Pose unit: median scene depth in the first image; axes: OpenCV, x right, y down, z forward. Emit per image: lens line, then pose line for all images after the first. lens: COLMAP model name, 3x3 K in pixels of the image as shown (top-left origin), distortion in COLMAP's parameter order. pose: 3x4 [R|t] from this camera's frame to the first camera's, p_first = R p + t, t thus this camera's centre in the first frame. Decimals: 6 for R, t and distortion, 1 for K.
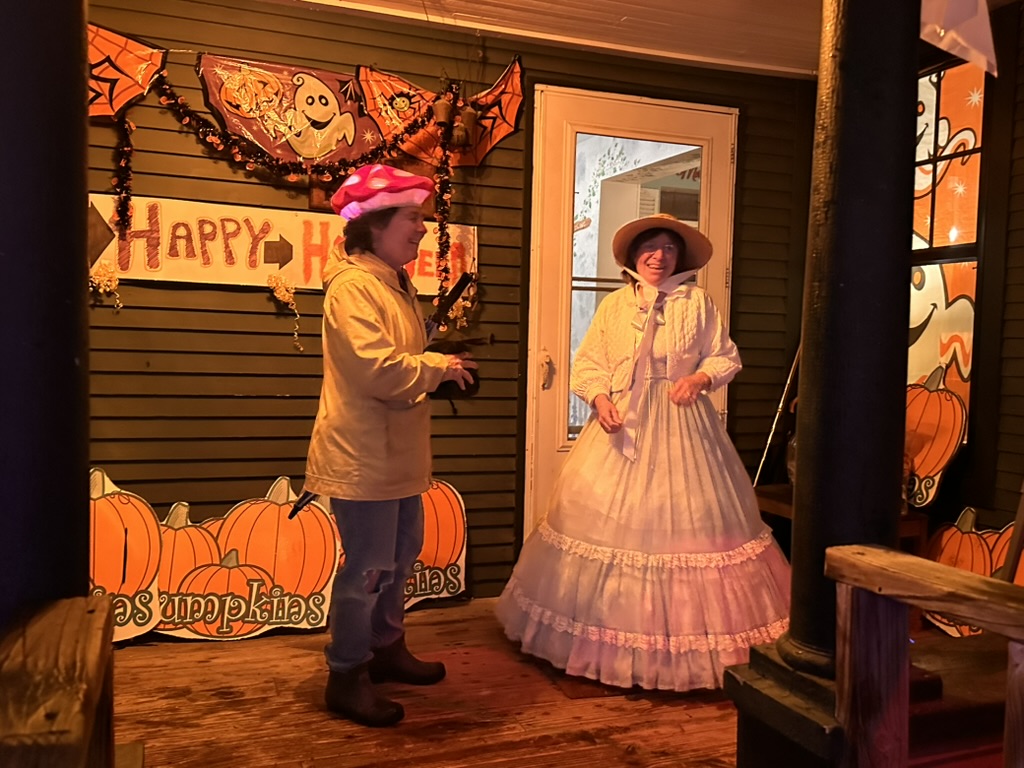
lens RADIAL K [[900.1, 0, 514.3], [0, 900.1, 389.6], [0, 0, 1]] dist [0.133679, -0.267101]
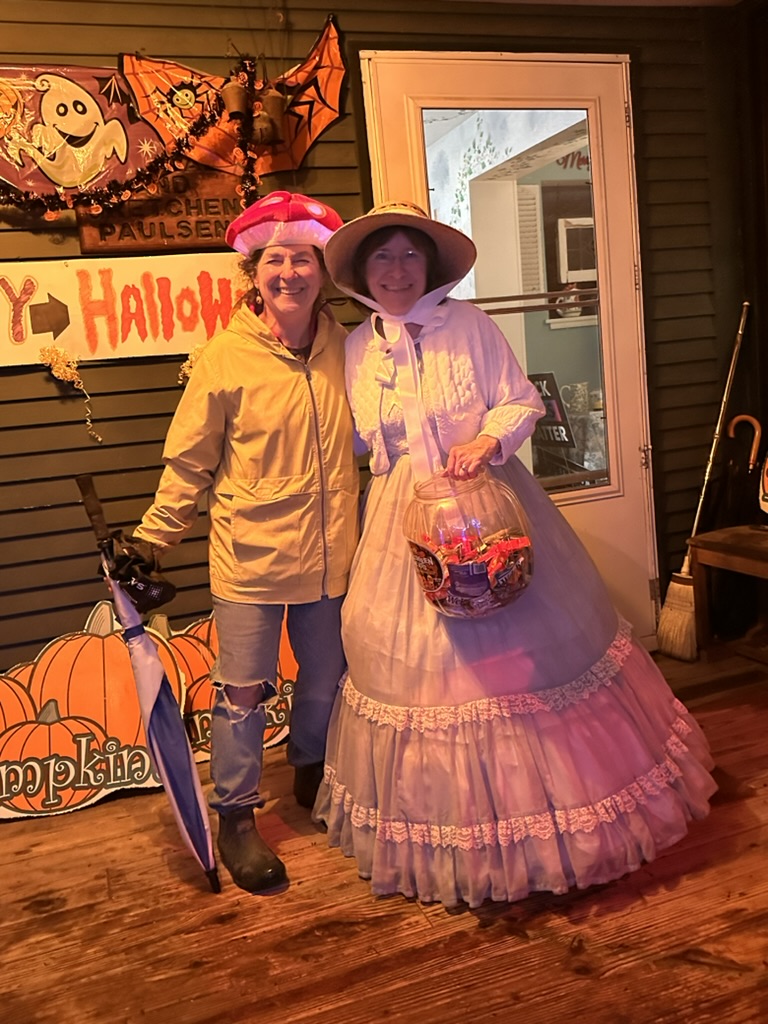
lens RADIAL K [[900.1, 0, 383.0], [0, 900.1, 515.2], [0, 0, 1]] dist [0.133679, -0.267101]
pose [[0.992118, -0.116500, -0.046155, 0.035529], [0.120402, 0.988314, 0.093480, -0.024120], [0.034726, -0.098301, 0.994551, 0.225046]]
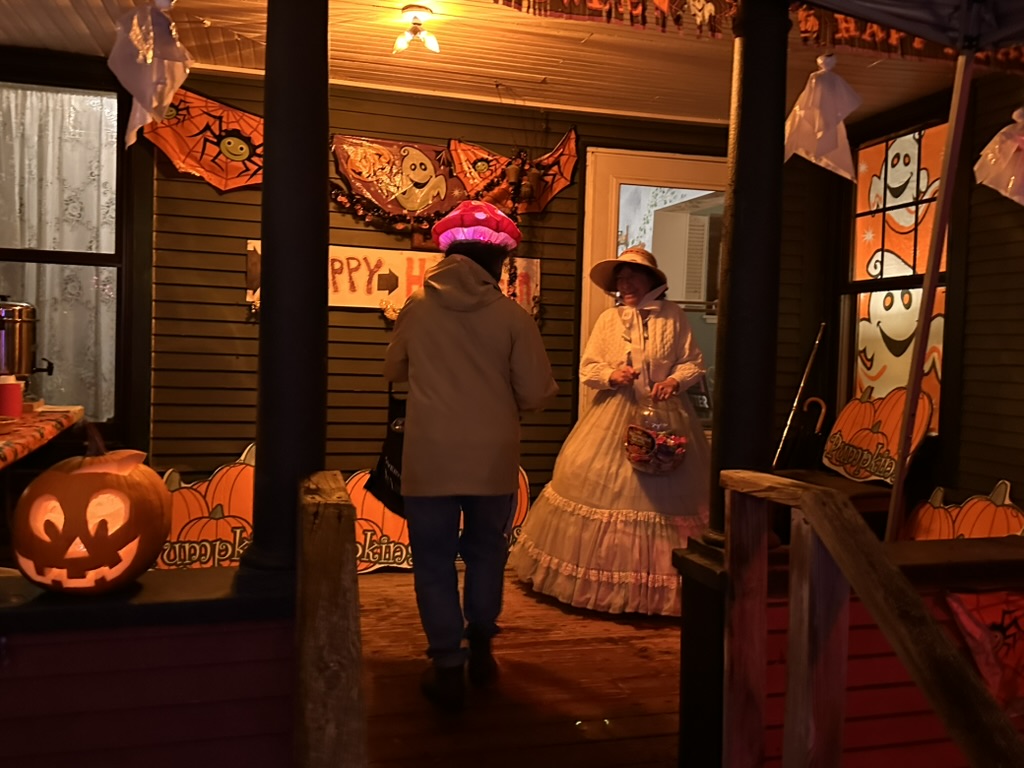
lens RADIAL K [[905.6, 0, 509.0], [0, 905.6, 382.7], [0, 0, 1]] dist [0.111376, -0.196078]
pose [[0.995624, 0.007151, -0.093177, 0.038467], [-0.008743, 0.999823, -0.016688, 0.014819], [0.093041, 0.017429, 0.995510, -0.290222]]
